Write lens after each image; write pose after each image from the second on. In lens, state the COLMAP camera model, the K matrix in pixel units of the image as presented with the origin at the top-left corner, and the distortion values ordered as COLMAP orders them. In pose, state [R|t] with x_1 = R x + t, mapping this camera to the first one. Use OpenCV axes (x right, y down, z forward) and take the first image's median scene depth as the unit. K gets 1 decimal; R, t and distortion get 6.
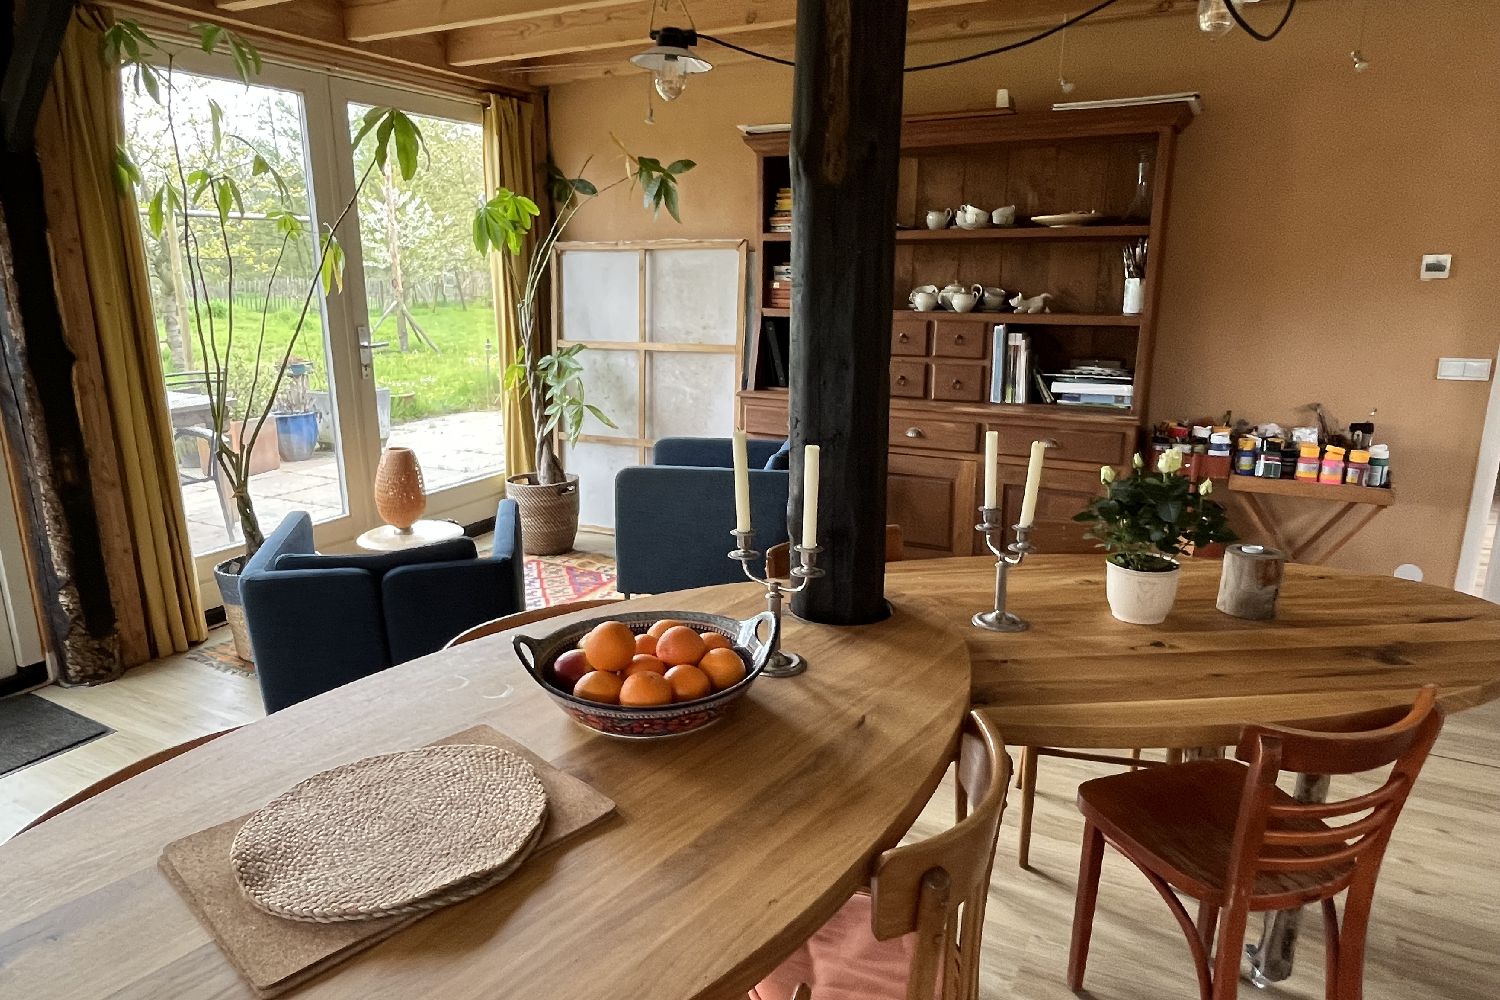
lens RADIAL K [[928.3, 0, 747.7], [0, 928.3, 498.2], [0, 0, 1]] dist [0.004944, -0.000907]
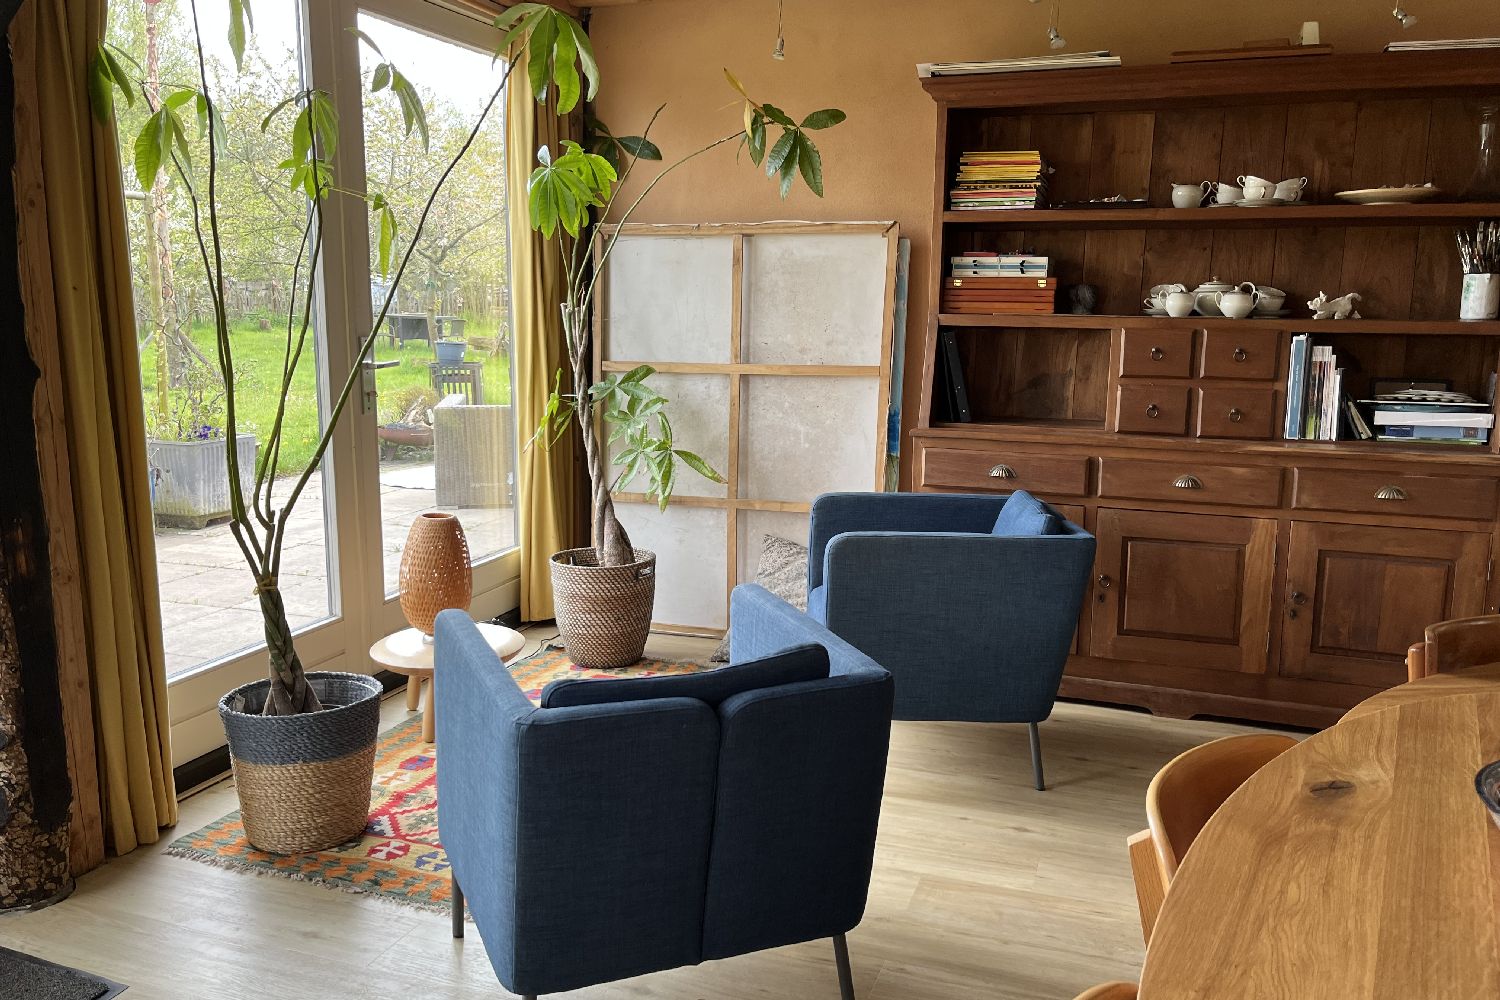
lens RADIAL K [[1208.4, 0, 751.4], [0, 1208.4, 504.1], [0, 0, 1]] dist [0.037386, -0.034184]
pose [[0.990083, -0.014709, 0.139712, -0.285572], [0.023827, 0.997677, -0.063815, -0.000557], [-0.138449, 0.066511, 0.988134, 0.107276]]
